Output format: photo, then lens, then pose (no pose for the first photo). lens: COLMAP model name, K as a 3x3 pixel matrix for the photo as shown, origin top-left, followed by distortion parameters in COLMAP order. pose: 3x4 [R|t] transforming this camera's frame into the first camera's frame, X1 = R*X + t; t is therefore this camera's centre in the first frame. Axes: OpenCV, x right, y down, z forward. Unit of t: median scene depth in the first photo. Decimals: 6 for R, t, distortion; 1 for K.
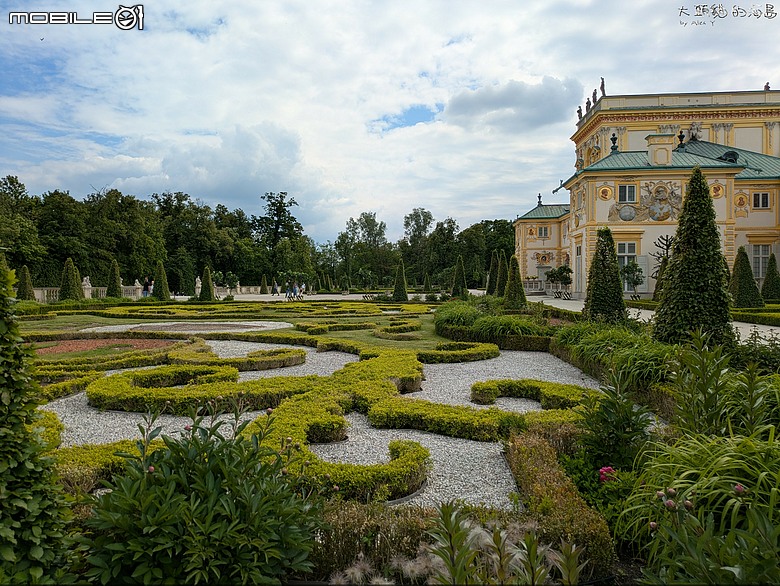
lens RADIAL K [[571.7, 0, 390.0], [0, 571.7, 290.5], [0, 0, 1]] dist [0.010443, -0.001647]
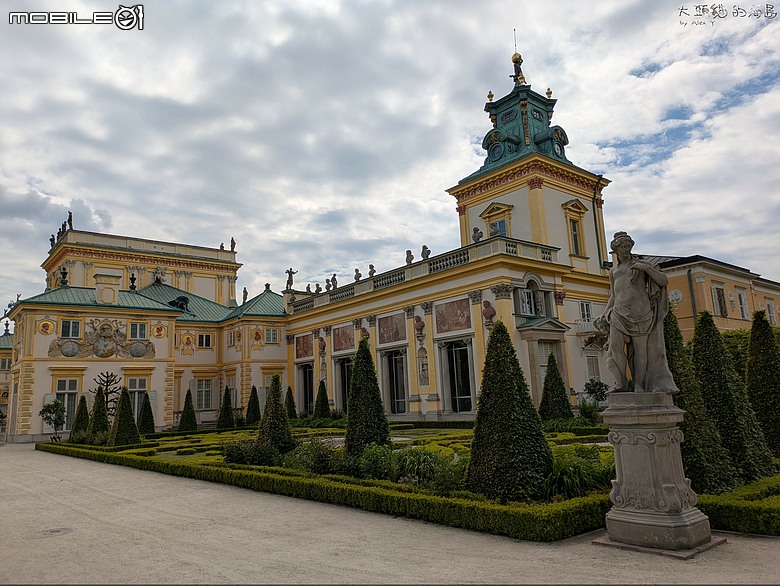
lens RADIAL K [[571.7, 0, 390.0], [0, 571.7, 290.5], [0, 0, 1]] dist [0.010443, -0.001647]
pose [[0.711382, 0.099834, 0.695679, 0.101862], [0.058074, 0.978124, -0.199752, -0.004608], [-0.700402, 0.182501, 0.690022, -0.071344]]
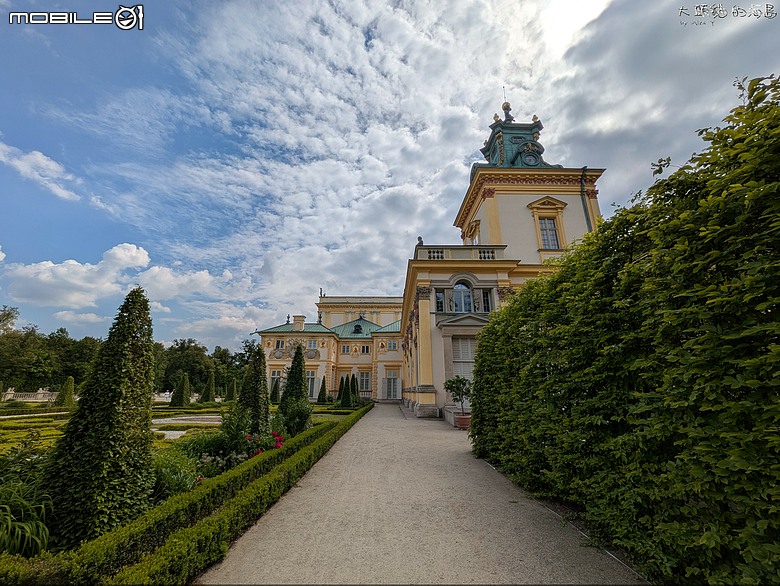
lens RADIAL K [[307.4, 0, 389.4], [0, 307.4, 291.3], [0, 0, 1]] dist [0.000285, -0.000042]
pose [[0.995215, 0.035859, 0.090889, 0.624196], [-0.004364, 0.945604, -0.325292, -0.001945], [-0.097609, 0.323339, 0.941236, -0.073871]]
